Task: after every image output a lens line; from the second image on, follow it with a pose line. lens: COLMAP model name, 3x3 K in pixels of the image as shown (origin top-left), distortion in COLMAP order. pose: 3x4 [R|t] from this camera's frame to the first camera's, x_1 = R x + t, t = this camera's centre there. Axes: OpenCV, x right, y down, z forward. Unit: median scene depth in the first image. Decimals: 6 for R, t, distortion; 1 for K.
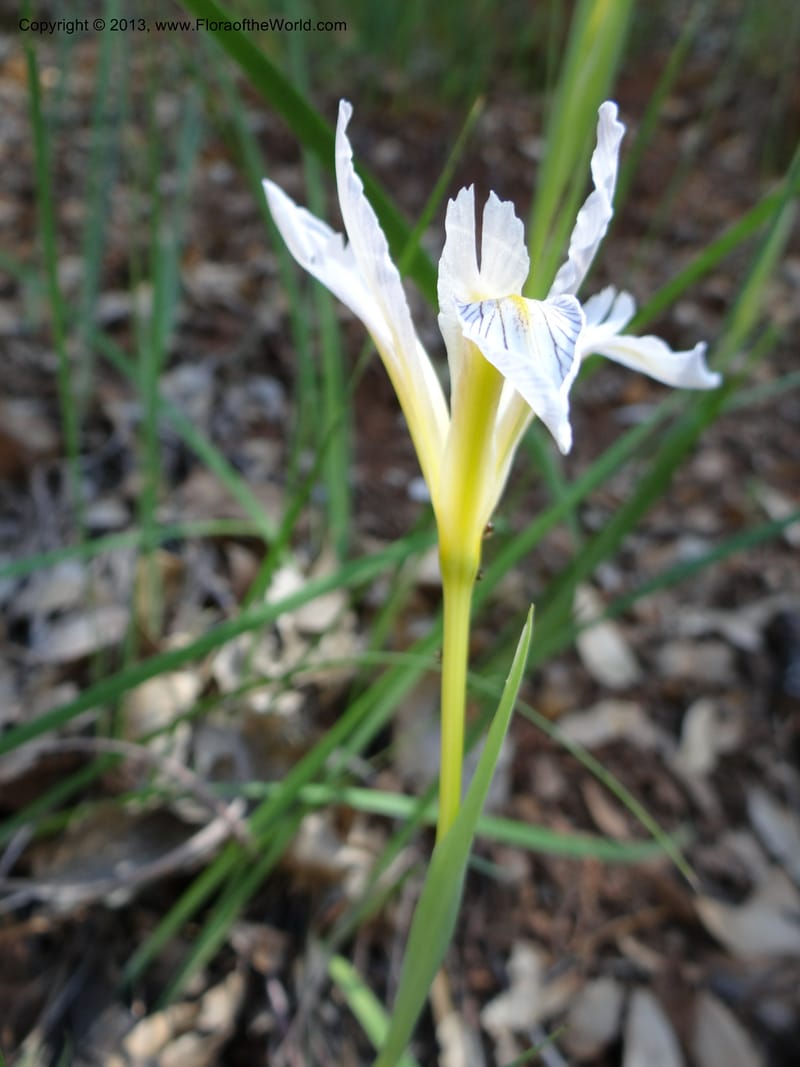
lens RADIAL K [[804.5, 0, 403.4], [0, 804.5, 532.6], [0, 0, 1]] dist [0.007085, 0.000499]
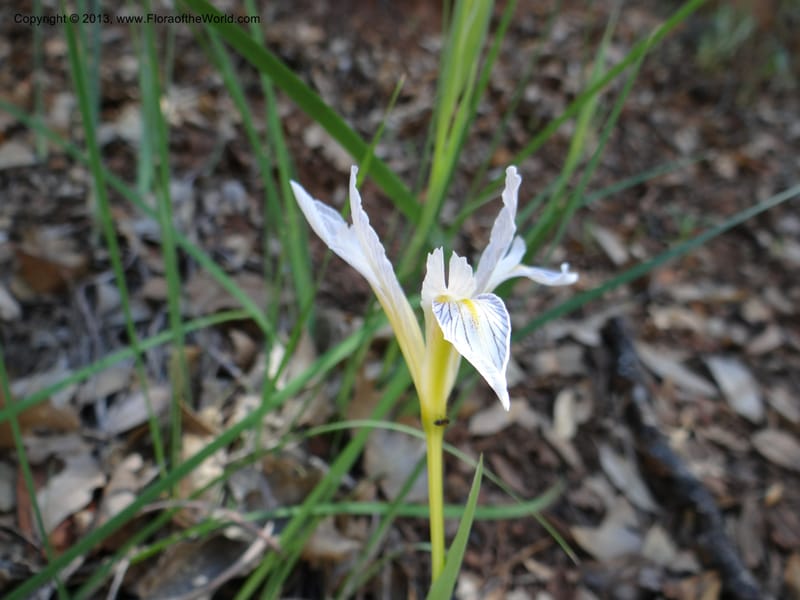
lens RADIAL K [[605.8, 0, 400.0], [0, 605.8, 300.0], [0, 0, 1]] dist [0.000903, 0.001736]
pose [[0.989553, -0.099234, 0.104587, -0.033435], [0.089430, 0.991491, 0.094595, -0.106500], [-0.113084, -0.084254, 0.990007, -0.058109]]
